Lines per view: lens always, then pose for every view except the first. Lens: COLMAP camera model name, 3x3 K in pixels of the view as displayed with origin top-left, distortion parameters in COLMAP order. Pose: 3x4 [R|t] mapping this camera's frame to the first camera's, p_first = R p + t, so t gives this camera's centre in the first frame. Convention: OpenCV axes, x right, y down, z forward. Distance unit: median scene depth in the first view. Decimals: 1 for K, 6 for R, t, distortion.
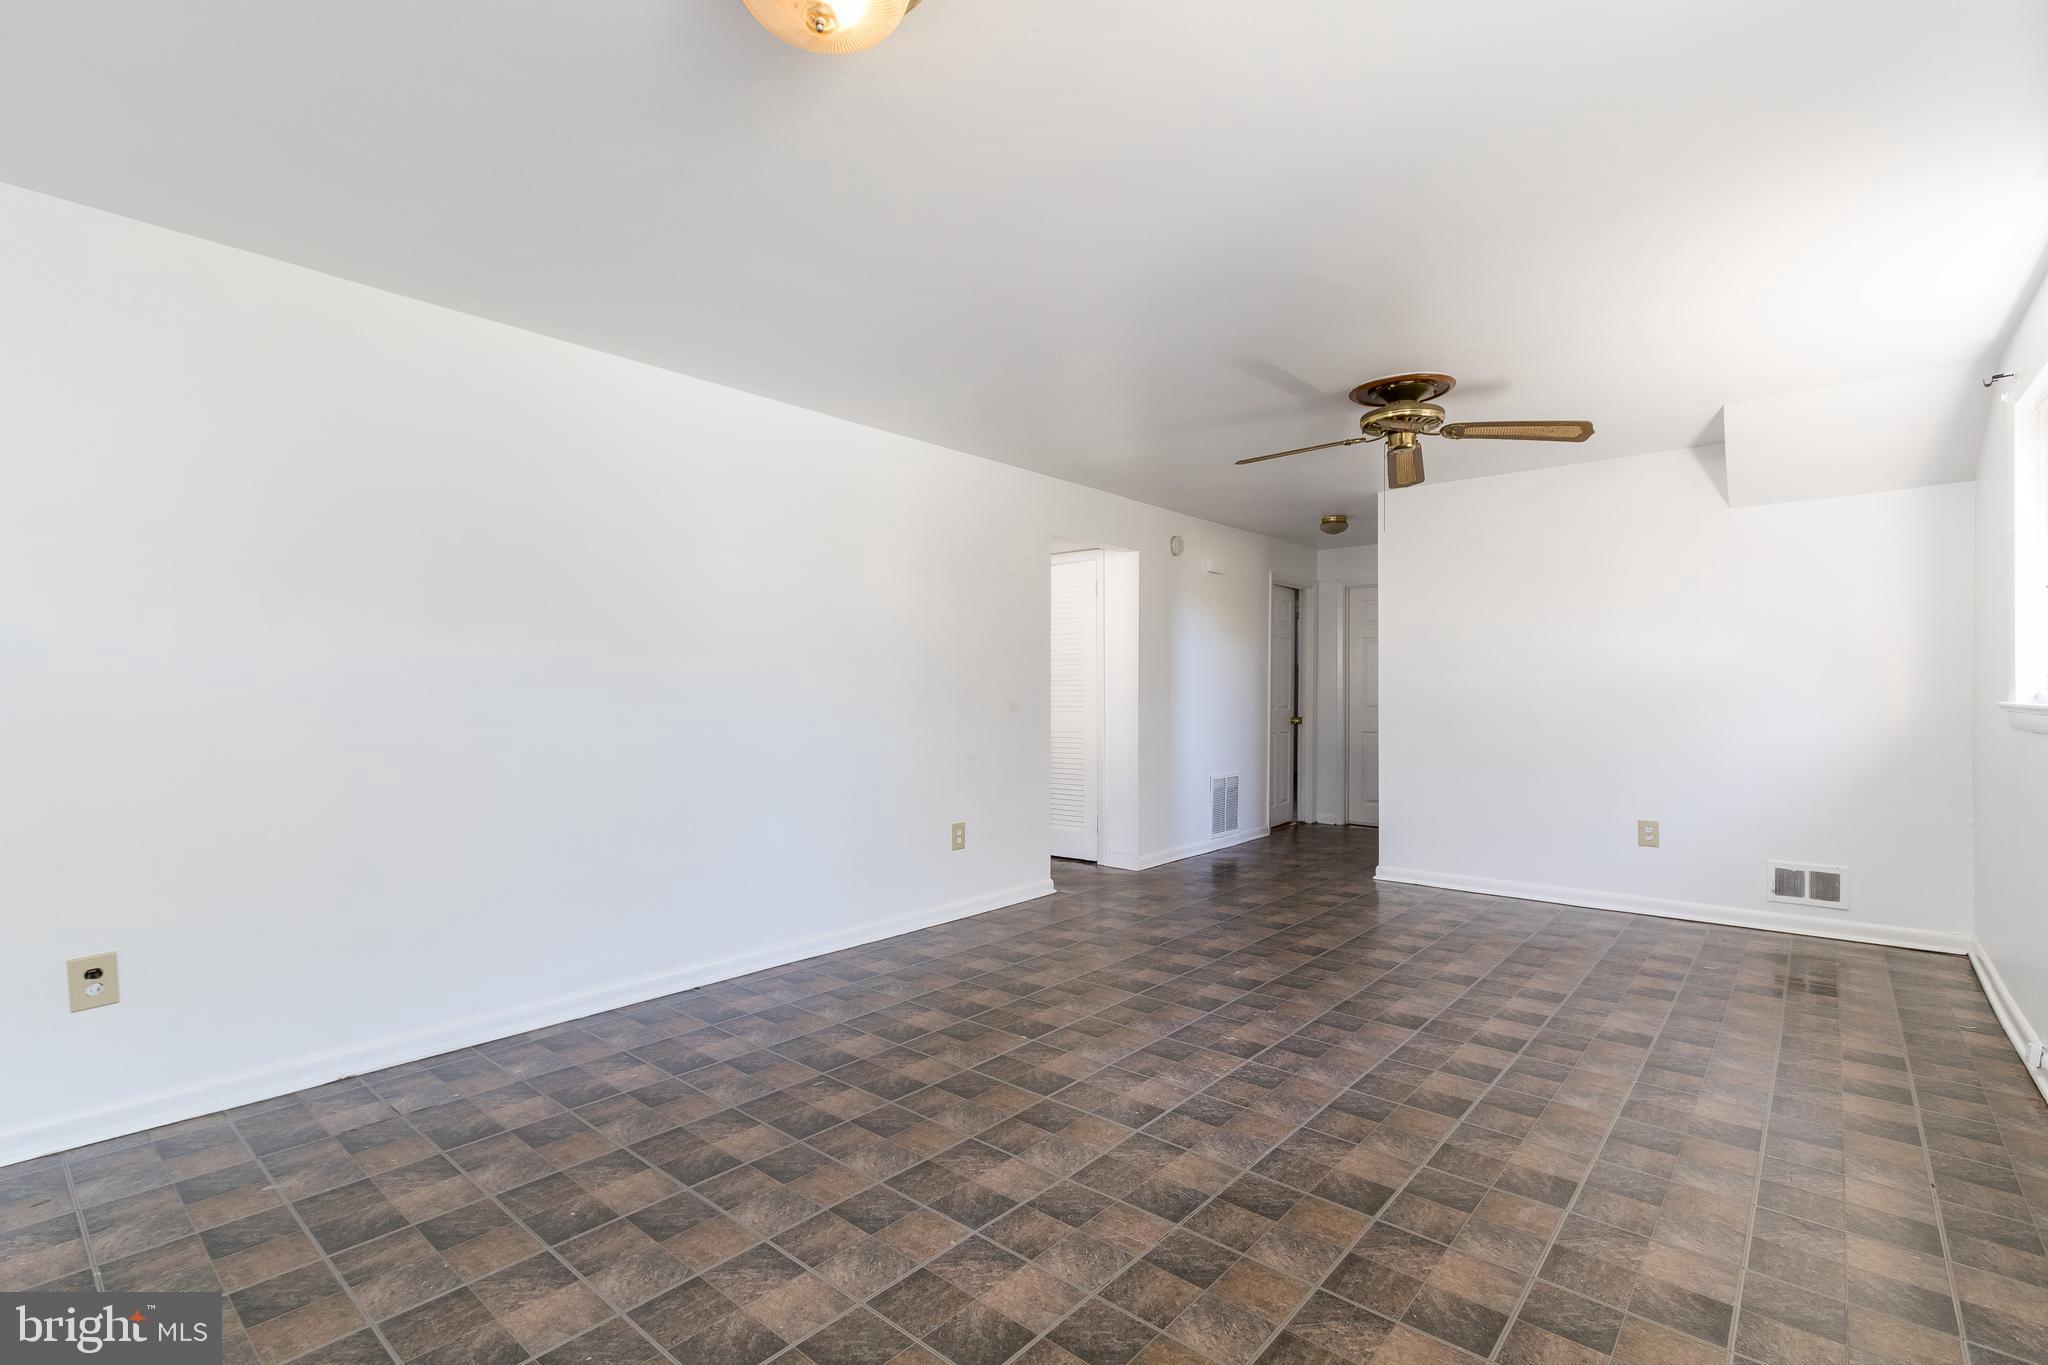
lens RADIAL K [[912.5, 0, 1025.4], [0, 912.5, 720.4], [0, 0, 1]] dist [-0.001332, -0.000331]
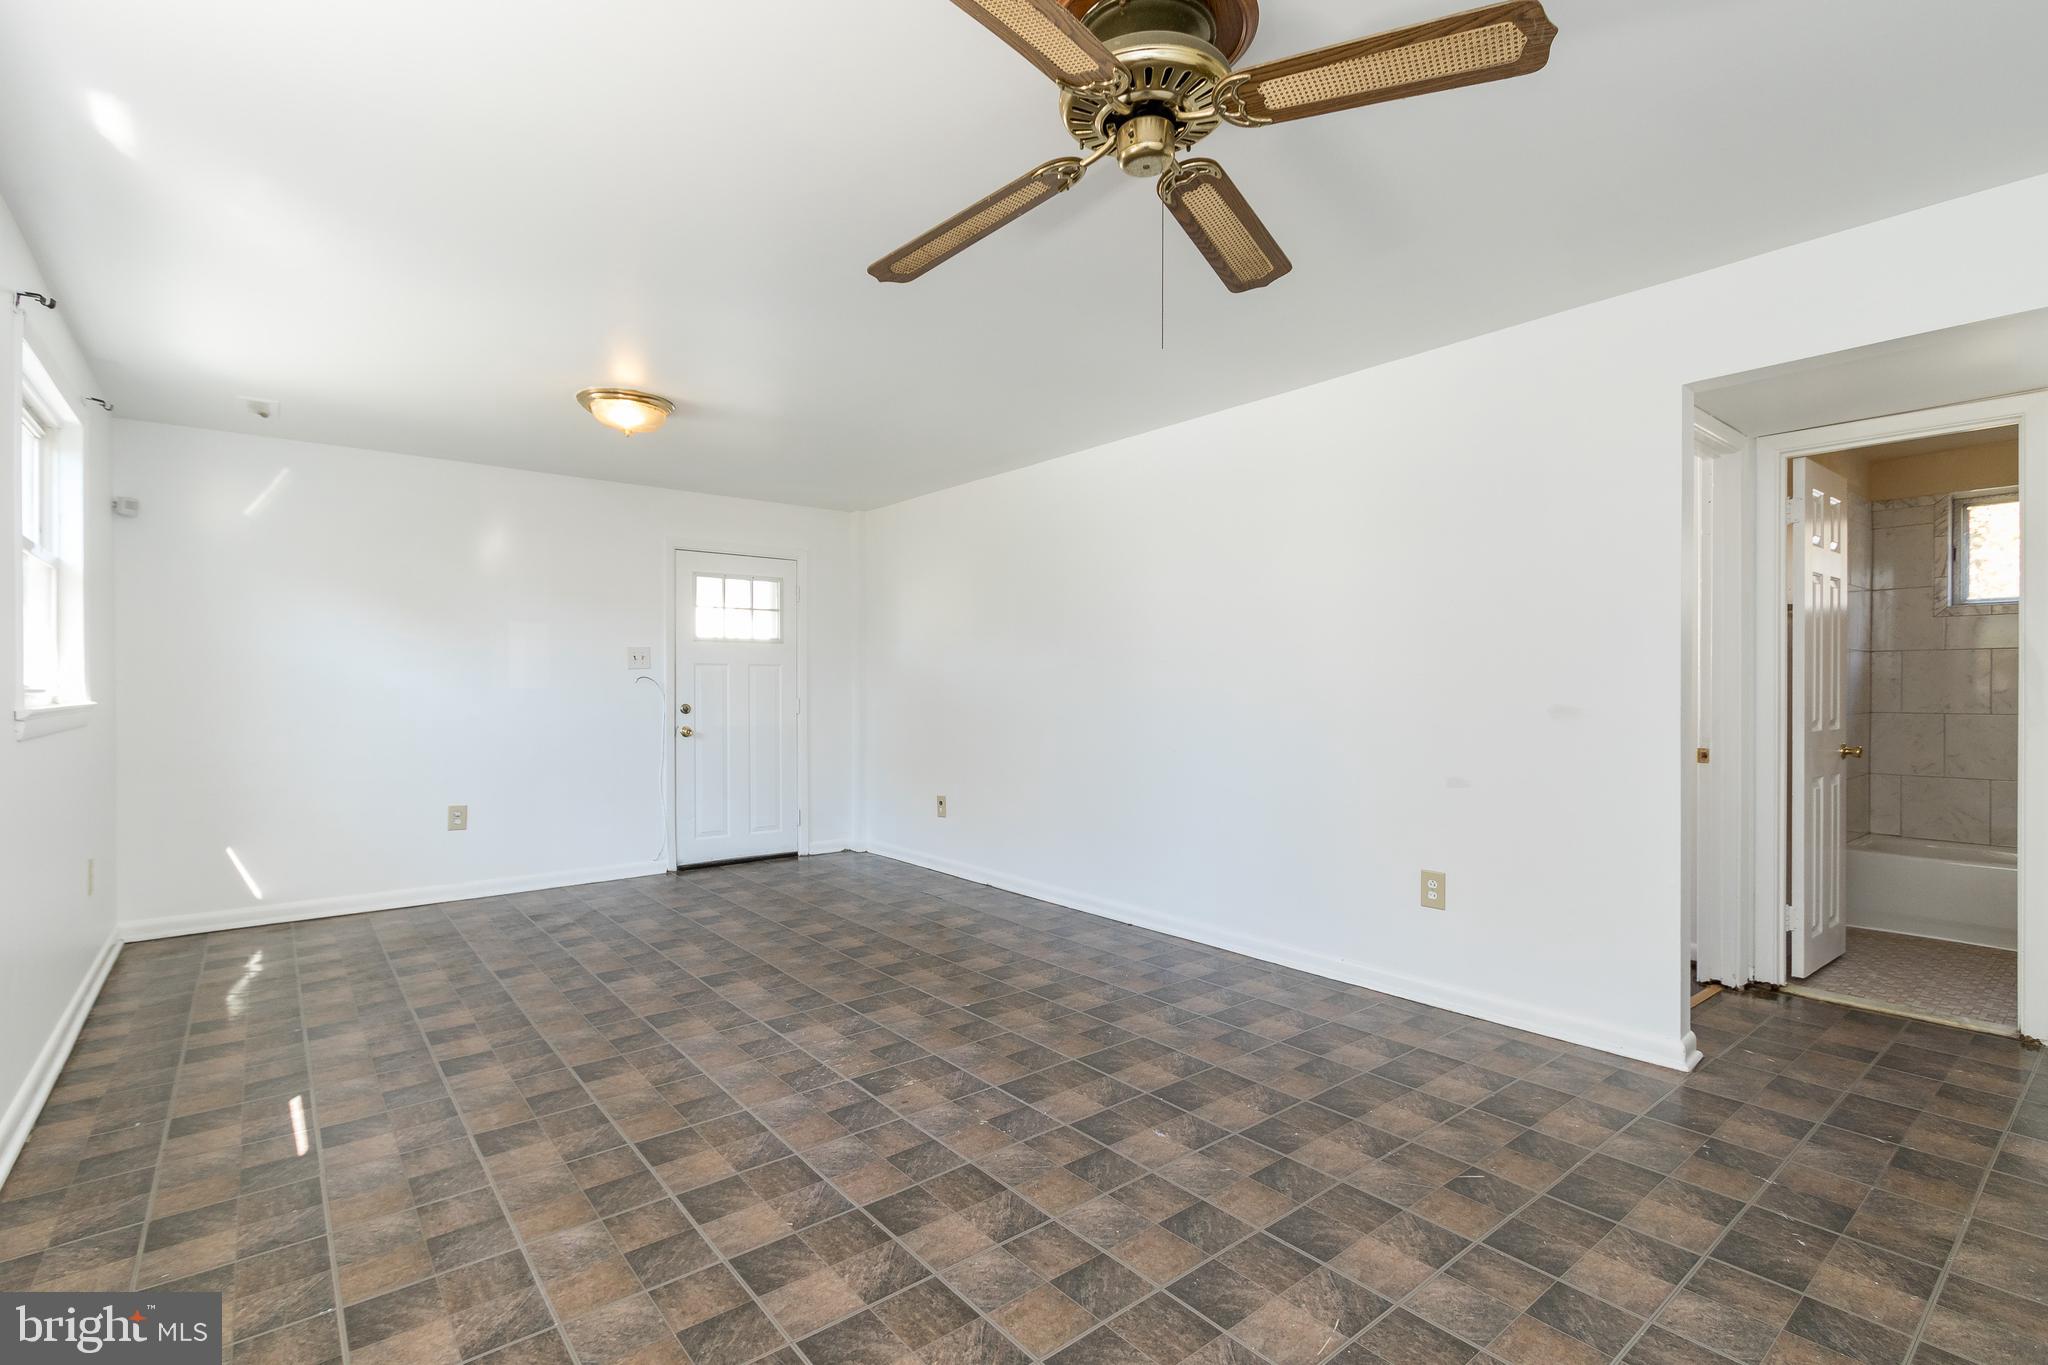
lens RADIAL K [[944.5, 0, 1014.7], [0, 944.5, 686.5], [0, 0, 1]] dist [0.000589, -0.000242]
pose [[-0.172943, 0.001057, -0.984931, 1.143297], [-0.028980, 0.999561, 0.006161, -0.042715], [0.984505, 0.029609, -0.172837, 1.290043]]
